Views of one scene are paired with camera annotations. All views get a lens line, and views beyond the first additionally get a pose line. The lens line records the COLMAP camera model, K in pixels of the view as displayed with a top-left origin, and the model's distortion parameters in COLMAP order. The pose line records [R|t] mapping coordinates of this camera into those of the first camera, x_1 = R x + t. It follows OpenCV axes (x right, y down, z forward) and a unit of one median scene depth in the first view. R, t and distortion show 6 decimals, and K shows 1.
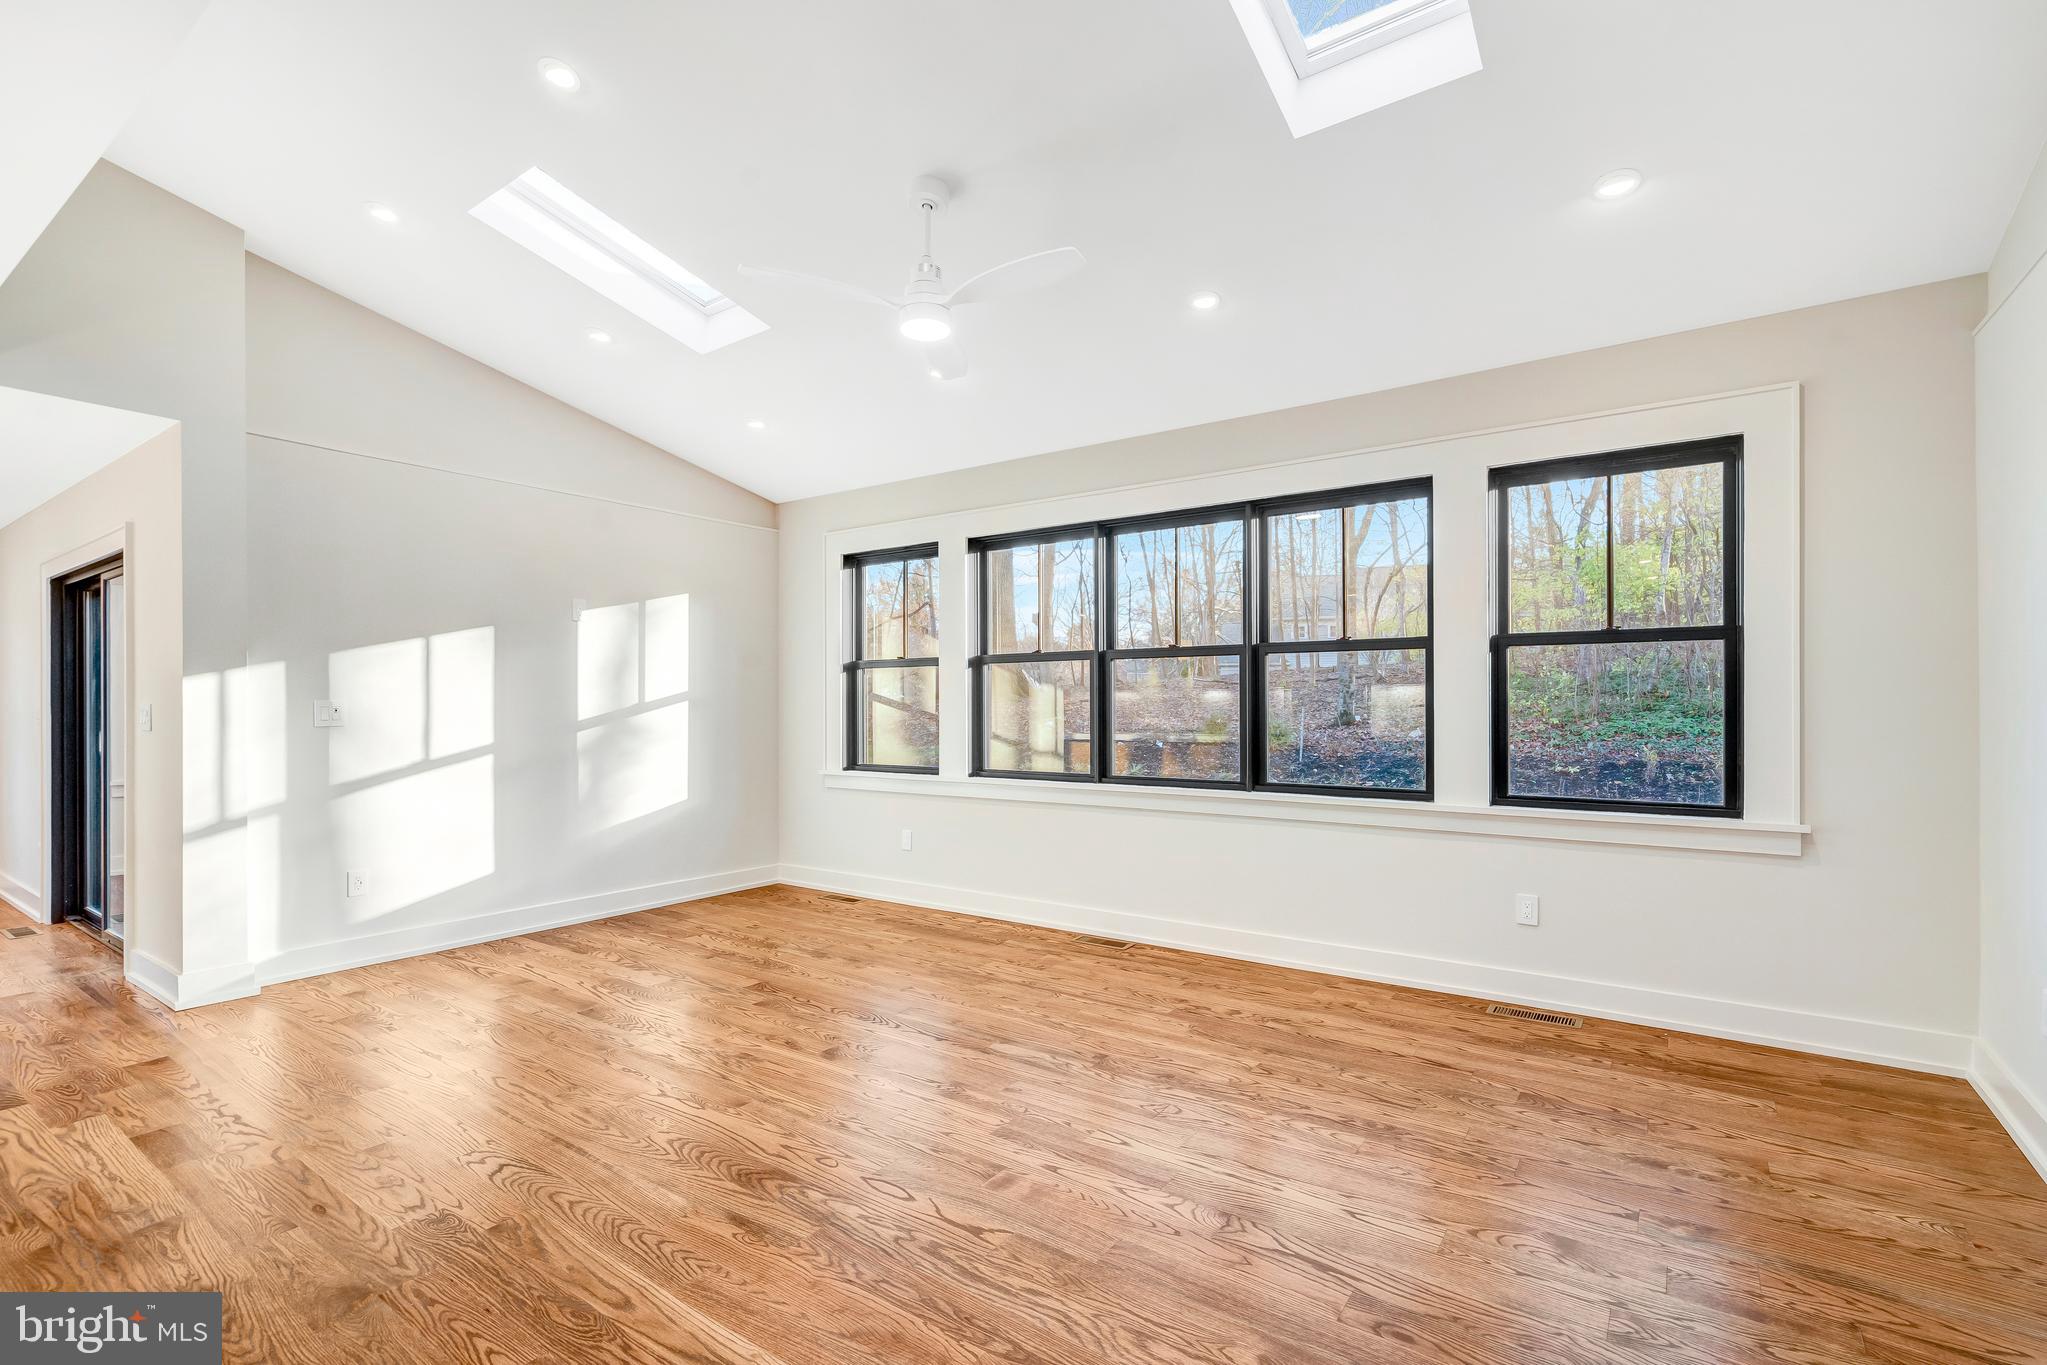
lens RADIAL K [[957.5, 0, 1005.1], [0, 957.5, 689.7], [0, 0, 1]] dist [-0.009998, 0.001736]
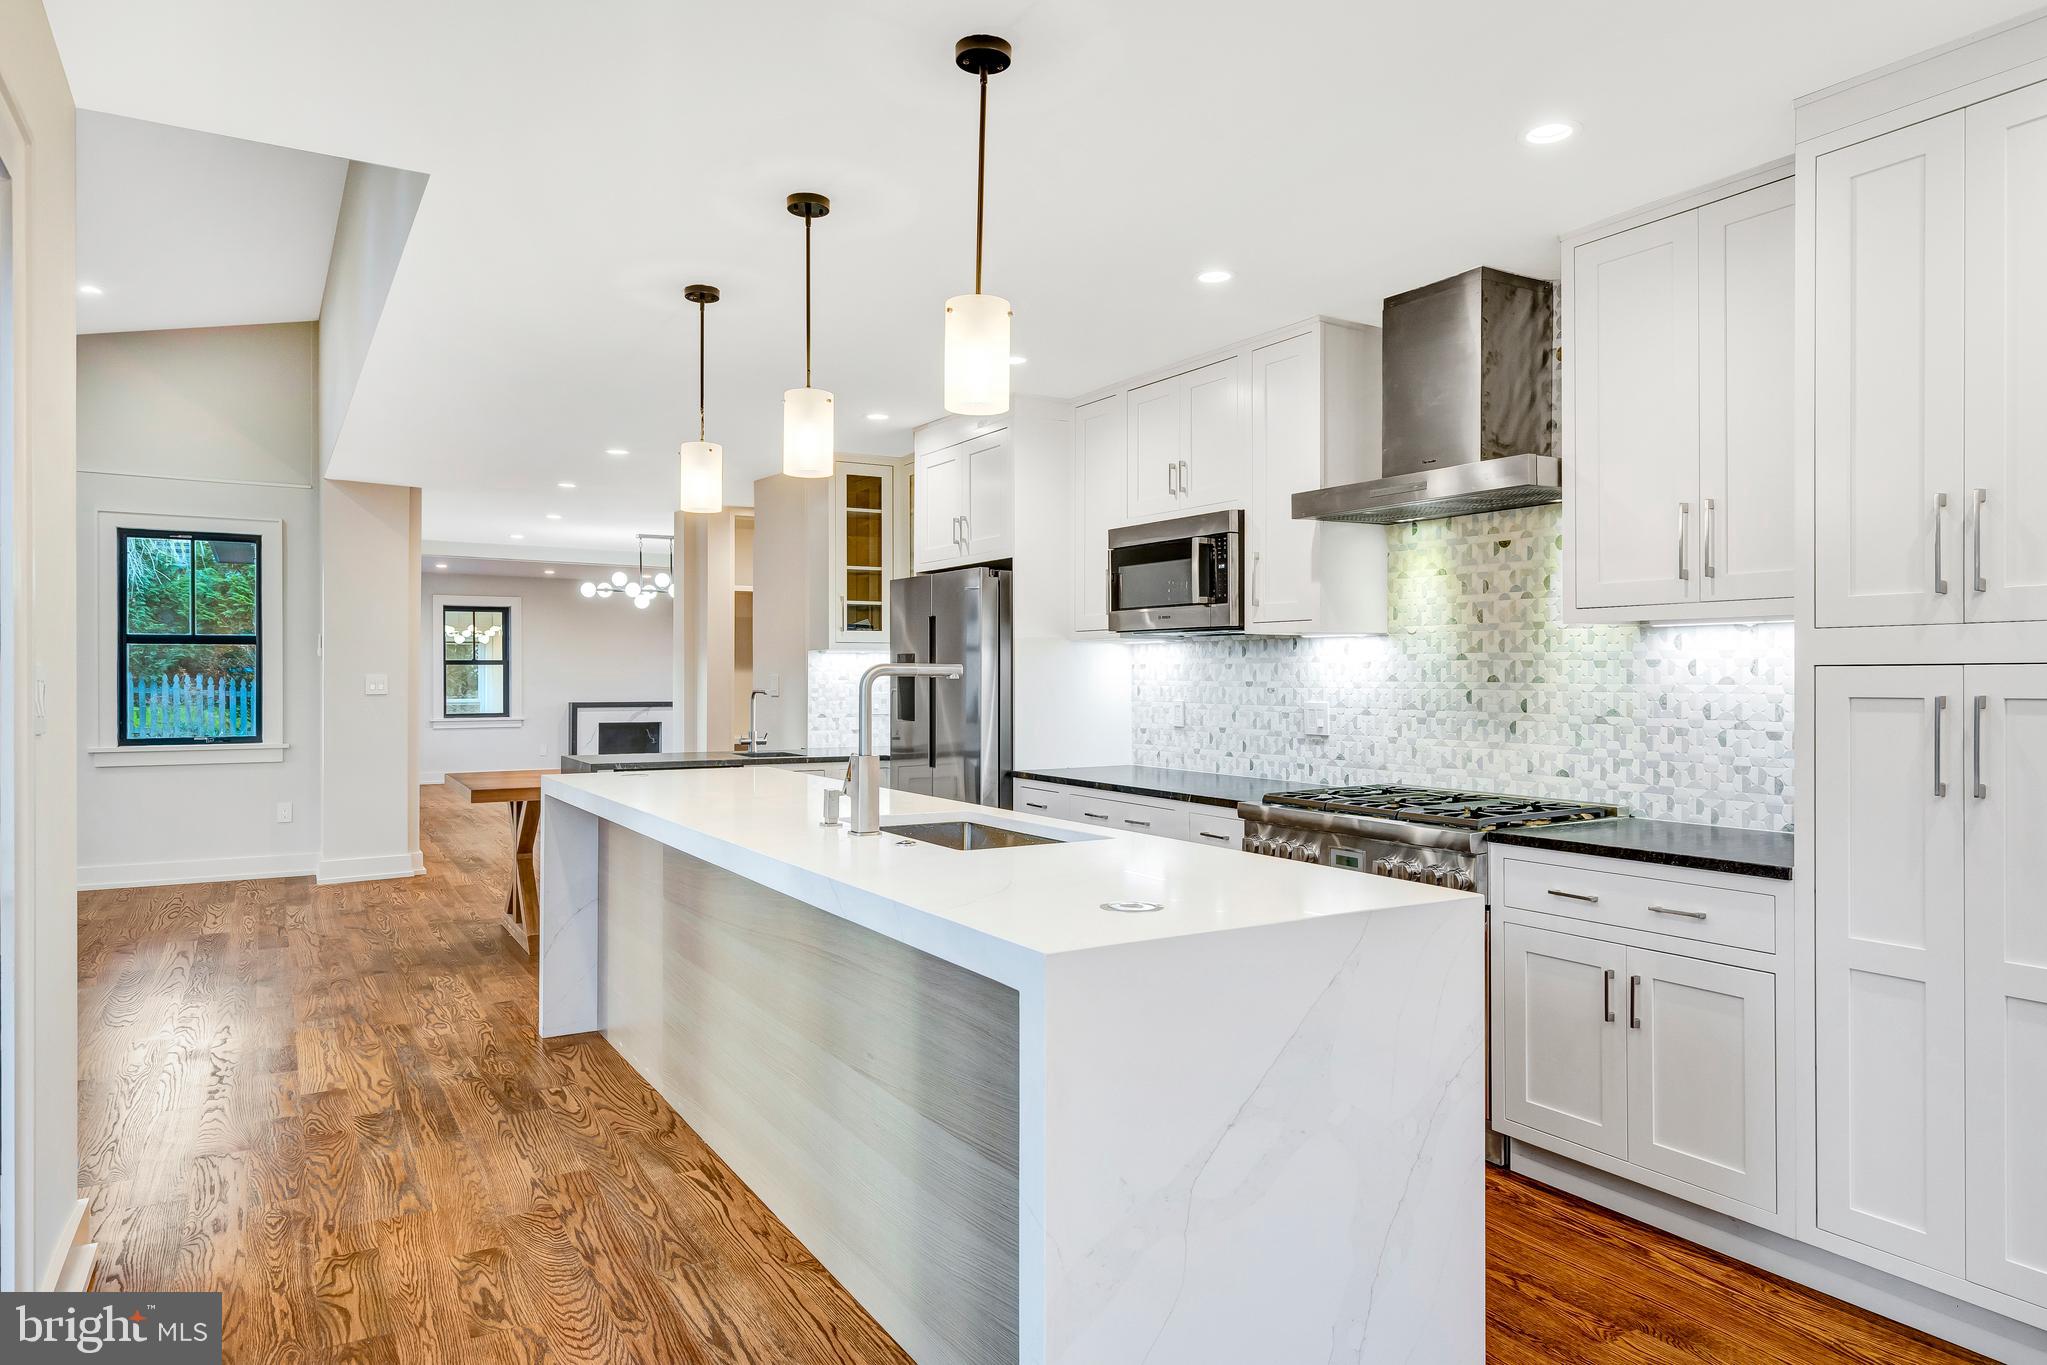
lens RADIAL K [[1255.8, 0, 1015.4], [0, 1255.8, 680.1], [0, 0, 1]] dist [-0.014737, 0.000949]
pose [[-0.919640, -0.000754, 0.392763, -1.681186], [-0.002409, 0.999990, -0.003722, 0.016818], [-0.392756, -0.004369, -0.919632, 1.494282]]
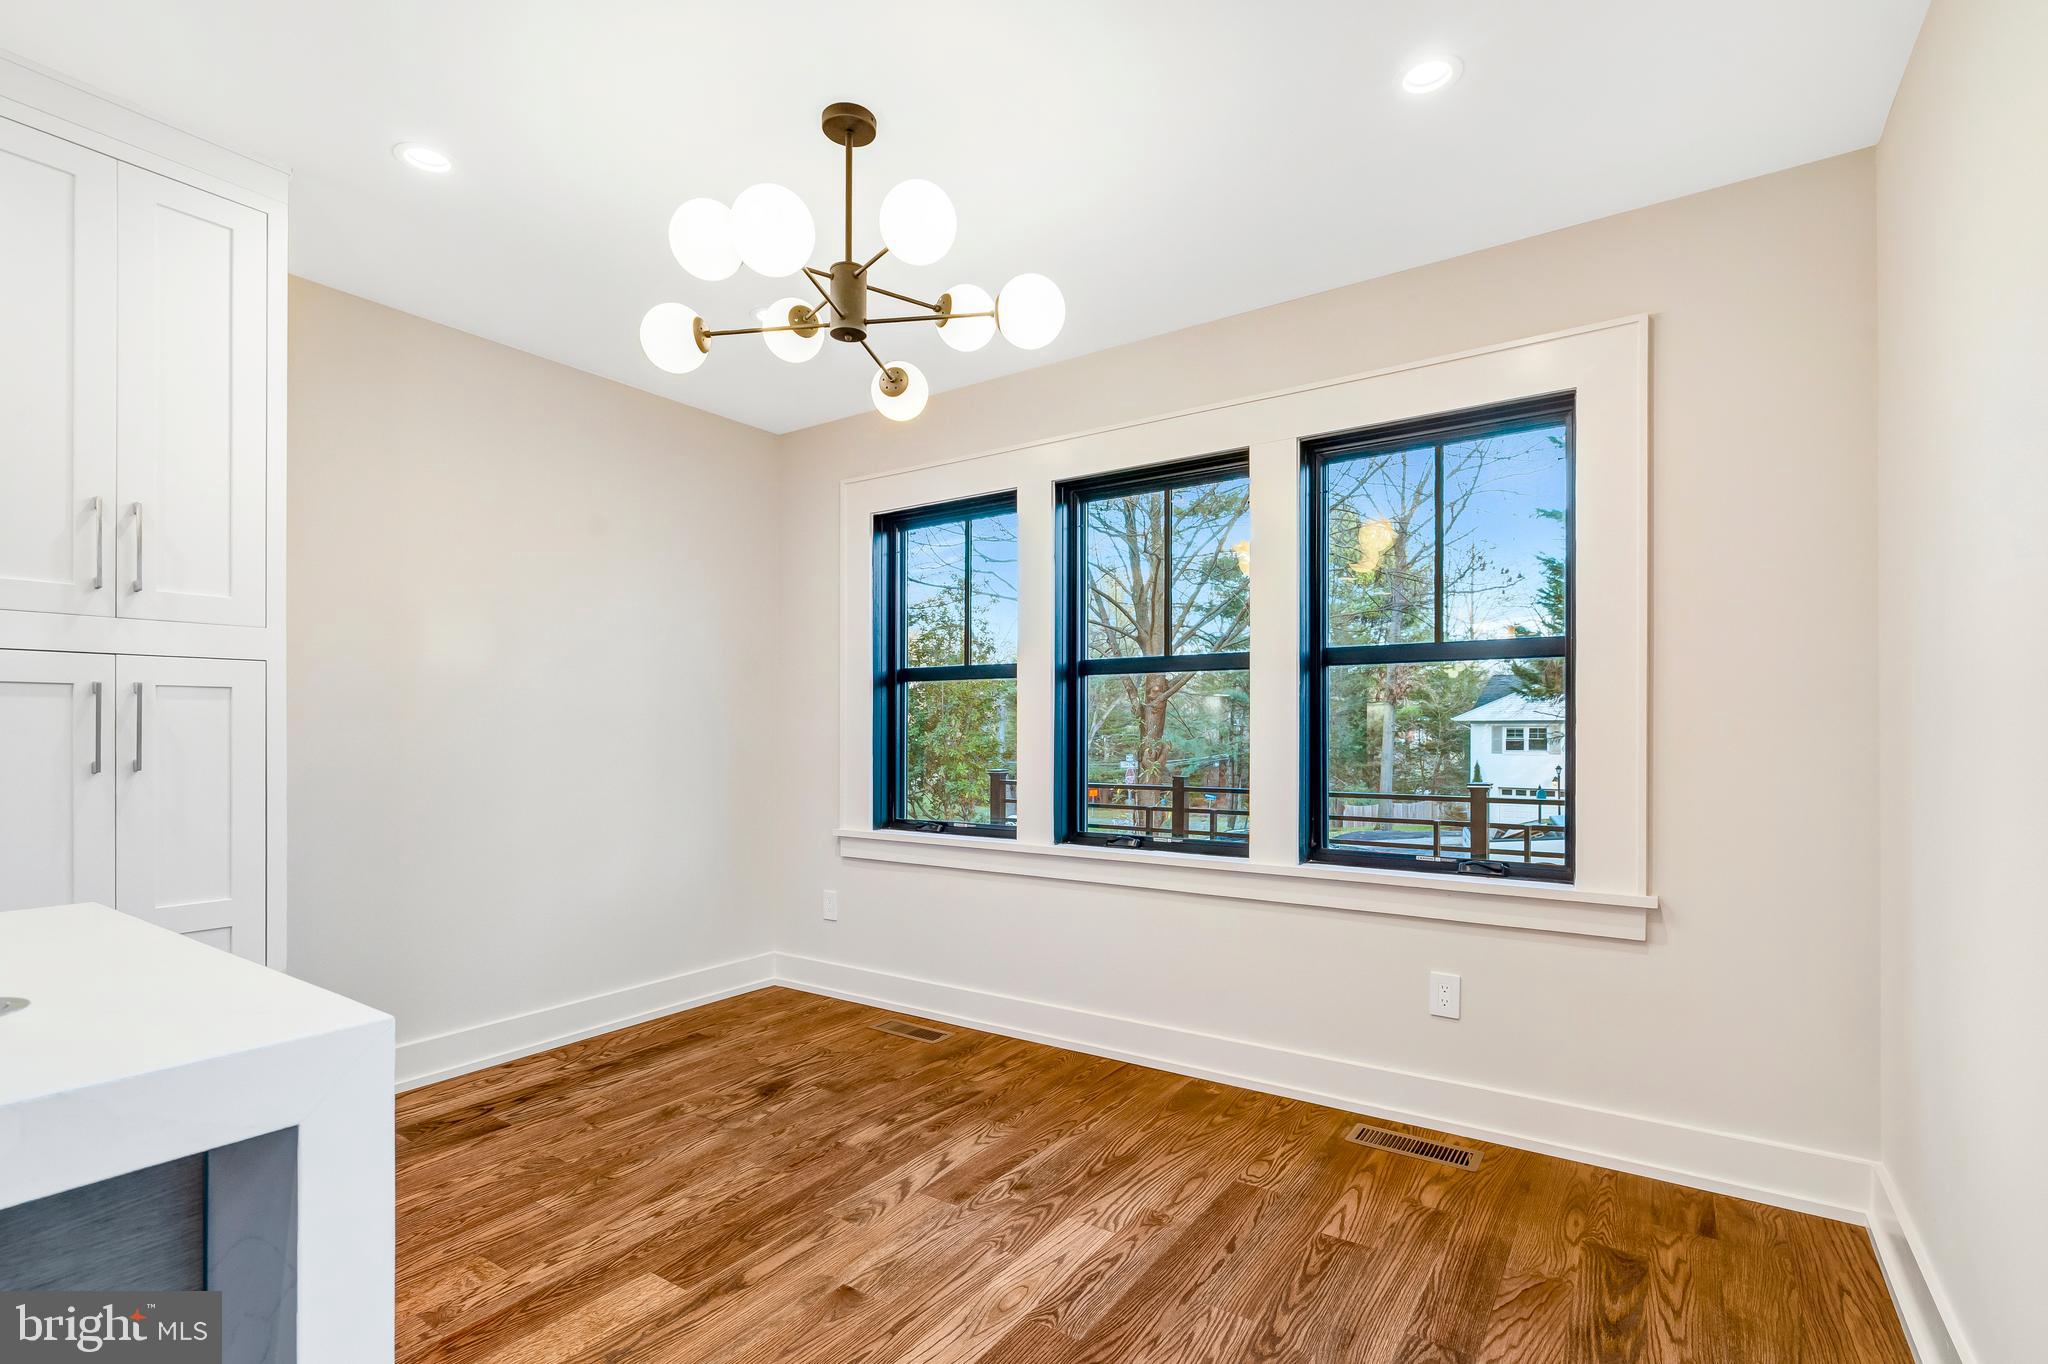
lens RADIAL K [[958.0, 0, 1005.5], [0, 958.0, 734.0], [0, 0, 1]] dist [-0.009998, 0.001736]
pose [[0.016540, 0.008626, -0.999826, -1.315937], [0.004891, 0.999950, 0.008708, 0.049271], [0.999851, -0.005034, 0.016497, 1.219515]]
